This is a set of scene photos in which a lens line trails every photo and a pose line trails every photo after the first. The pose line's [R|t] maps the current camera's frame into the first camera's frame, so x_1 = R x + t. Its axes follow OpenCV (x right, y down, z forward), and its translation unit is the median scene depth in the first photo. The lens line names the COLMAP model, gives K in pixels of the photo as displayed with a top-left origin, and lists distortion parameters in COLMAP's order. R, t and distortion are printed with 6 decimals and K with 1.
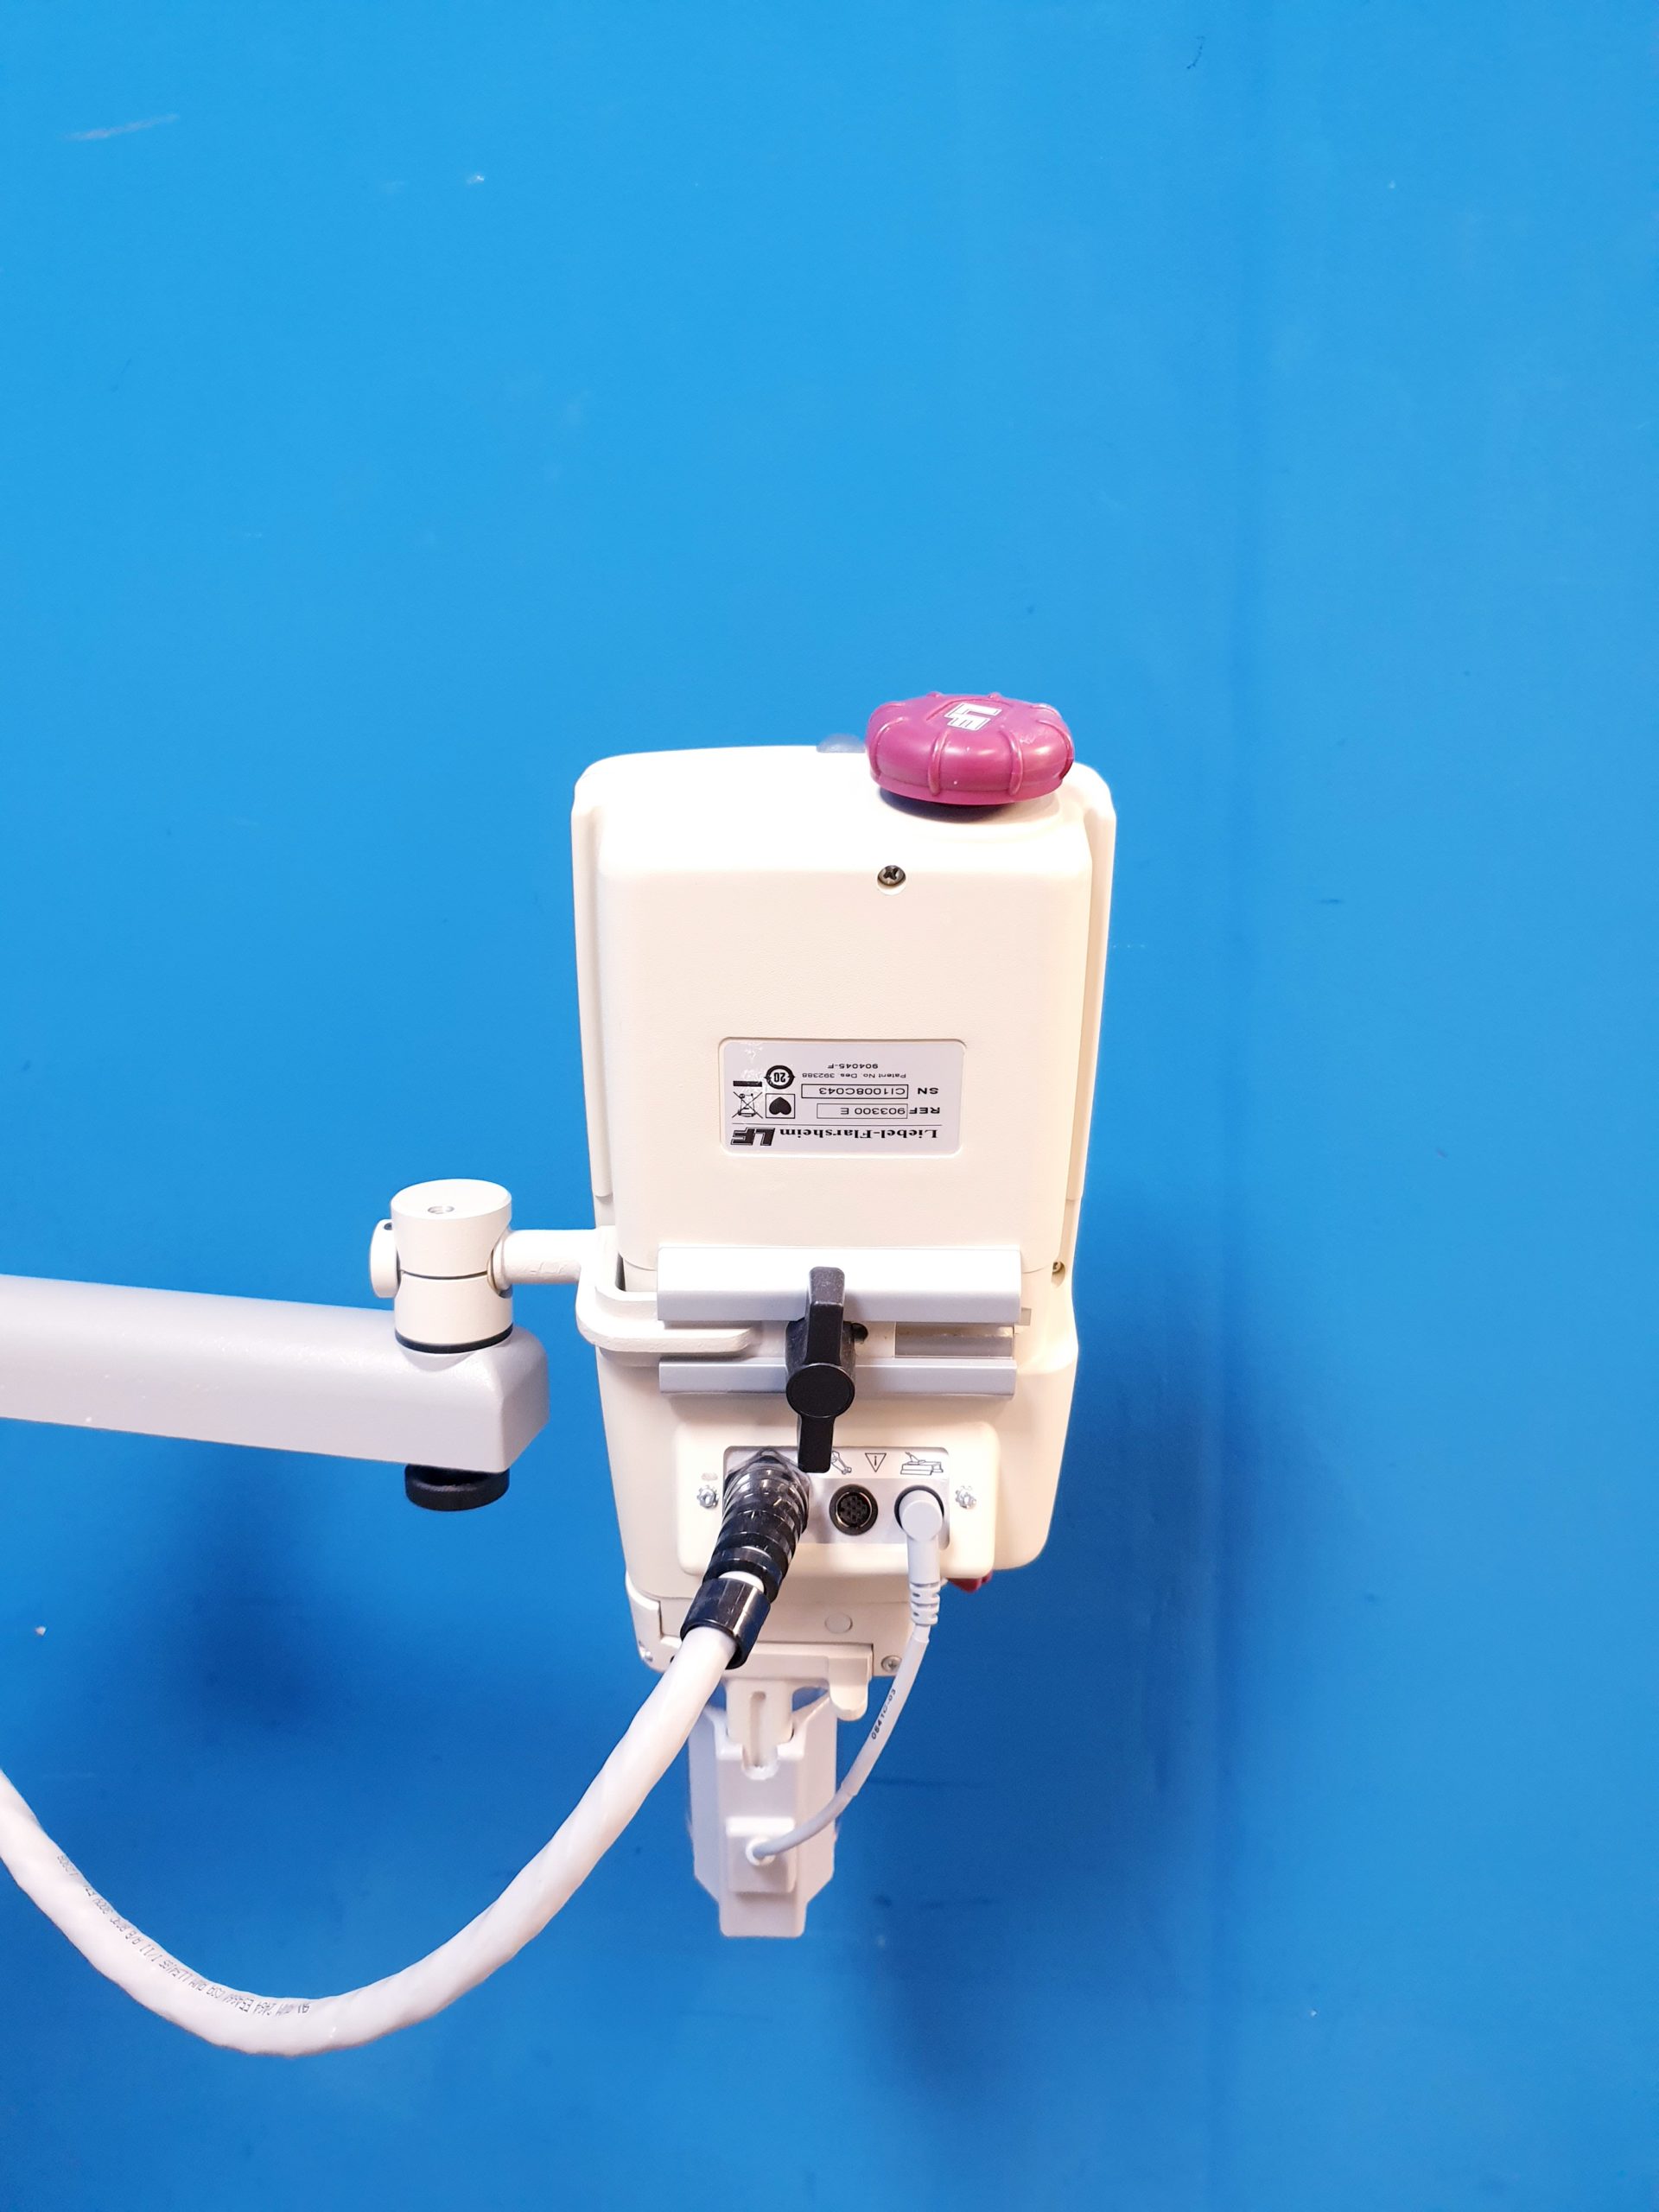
lens RADIAL K [[1771.2, 0, 818.7], [0, 1771.2, 1115.4], [0, 0, 1]] dist [0.004904, 0.025129]
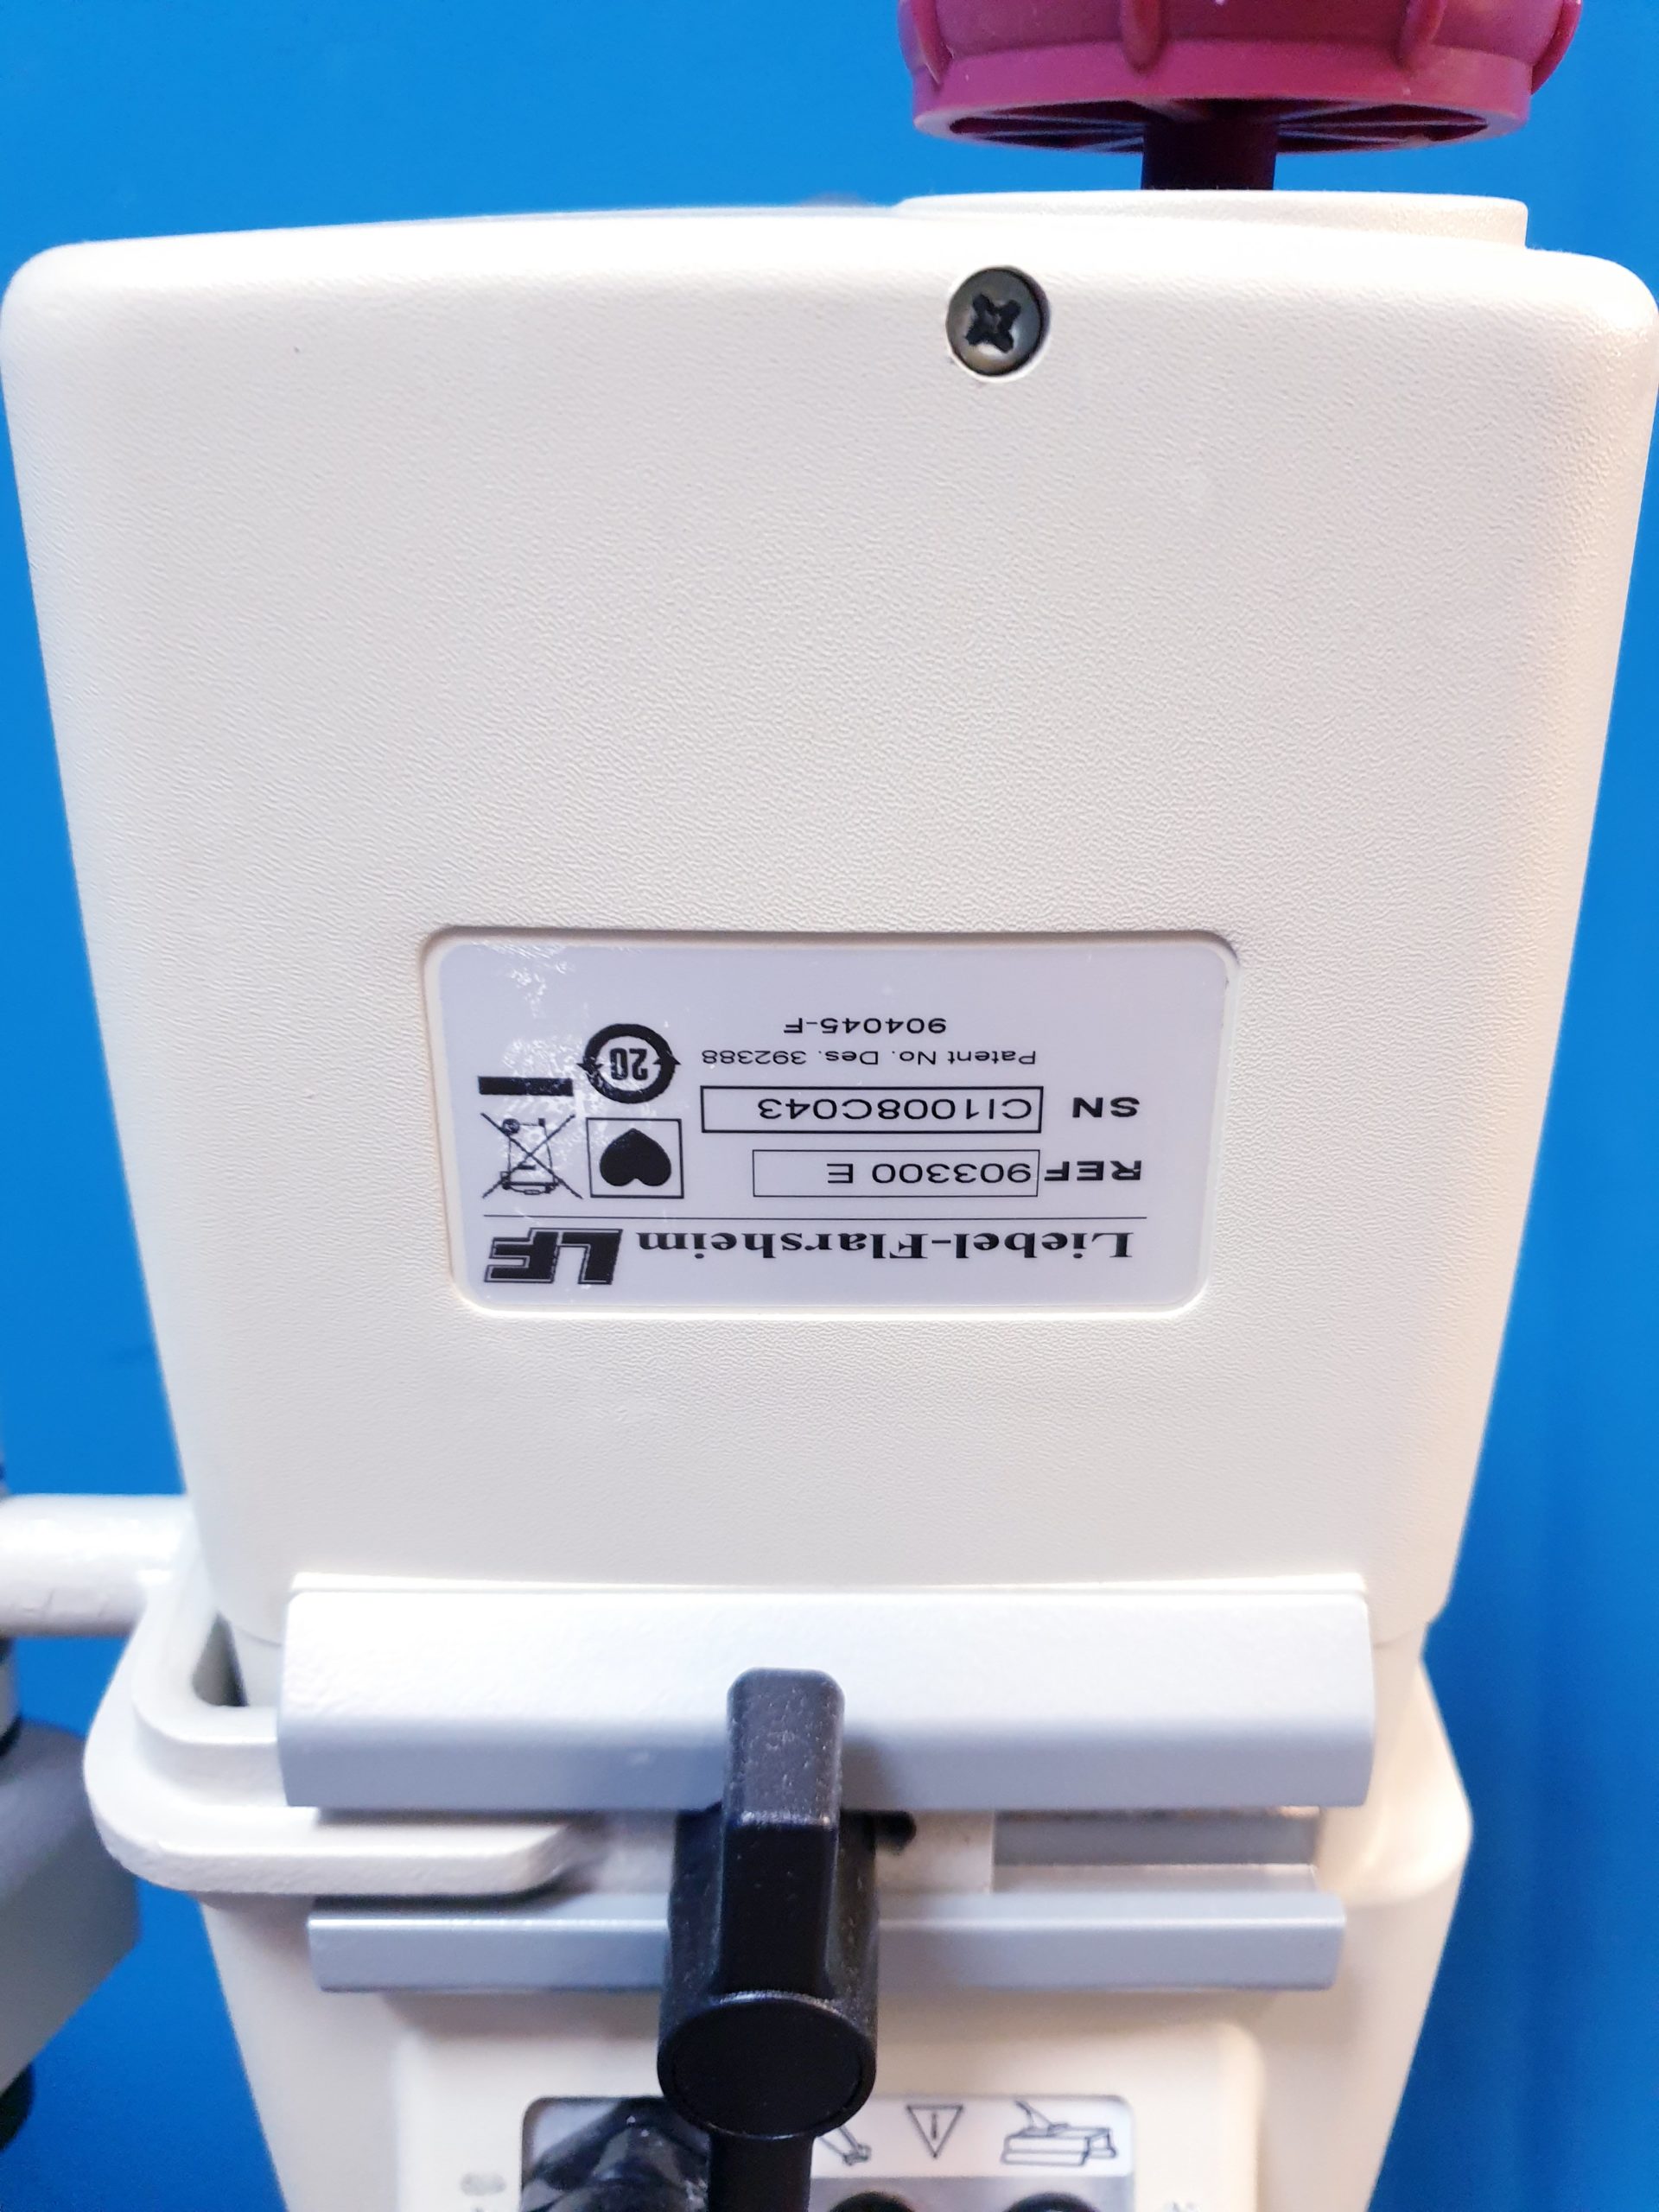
lens RADIAL K [[1771.2, 0, 843.7], [0, 1771.2, 1109.9], [0, 0, 1]] dist [0.004904, 0.025129]
pose [[0.999987, -0.004303, 0.002724, 0.014408], [0.004457, 0.998221, -0.059450, 0.004956], [-0.002463, 0.059461, 0.998228, 0.677900]]
